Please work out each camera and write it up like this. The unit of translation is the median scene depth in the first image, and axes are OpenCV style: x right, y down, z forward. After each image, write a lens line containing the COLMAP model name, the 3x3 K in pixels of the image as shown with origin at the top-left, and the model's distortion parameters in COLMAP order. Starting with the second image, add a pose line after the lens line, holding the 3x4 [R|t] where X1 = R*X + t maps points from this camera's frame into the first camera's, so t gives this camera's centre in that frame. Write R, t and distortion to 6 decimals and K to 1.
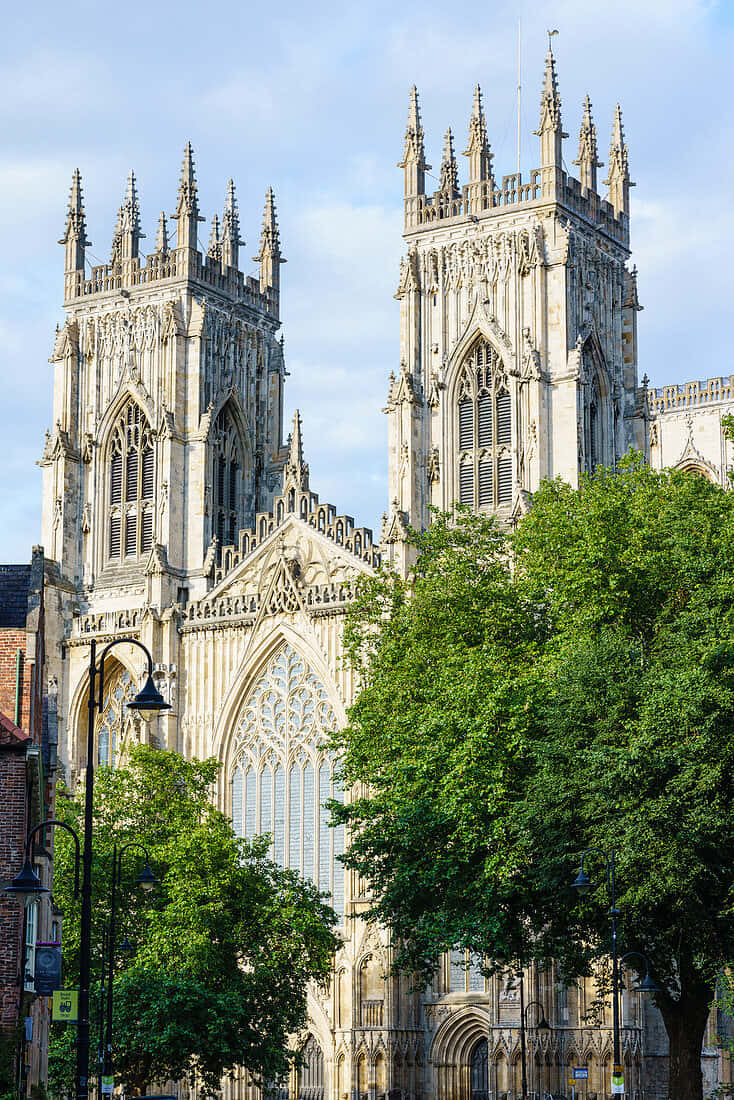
lens RADIAL K [[2241.3, 0, 367.6], [0, 2241.3, 558.5], [0, 0, 1]] dist [0.042472, 0.000000]
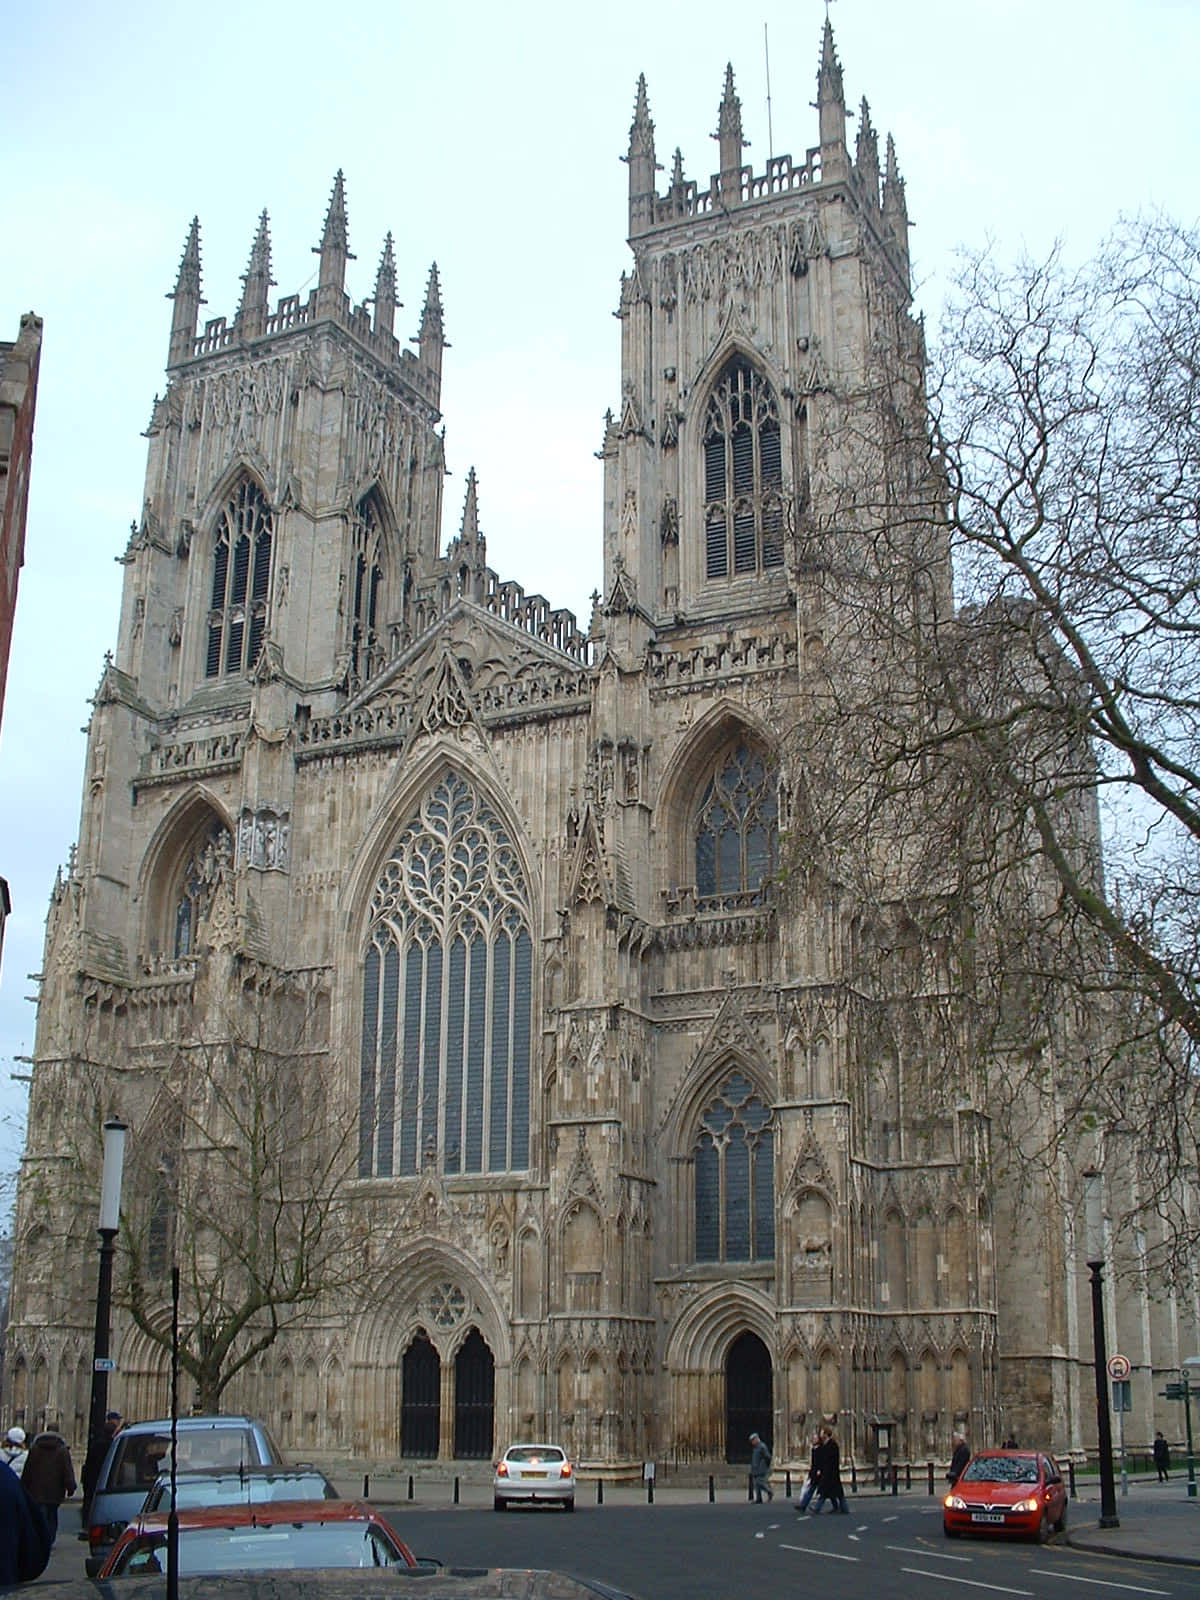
lens RADIAL K [[1809.5, 0, 603.2], [0, 1809.5, 811.9], [0, 0, 1]] dist [-0.170610, 0.000000]
pose [[0.994801, 0.036910, 0.094917, -0.041319], [-0.027757, 0.994993, -0.096010, 0.102995], [-0.097986, 0.092876, 0.990845, 0.430772]]
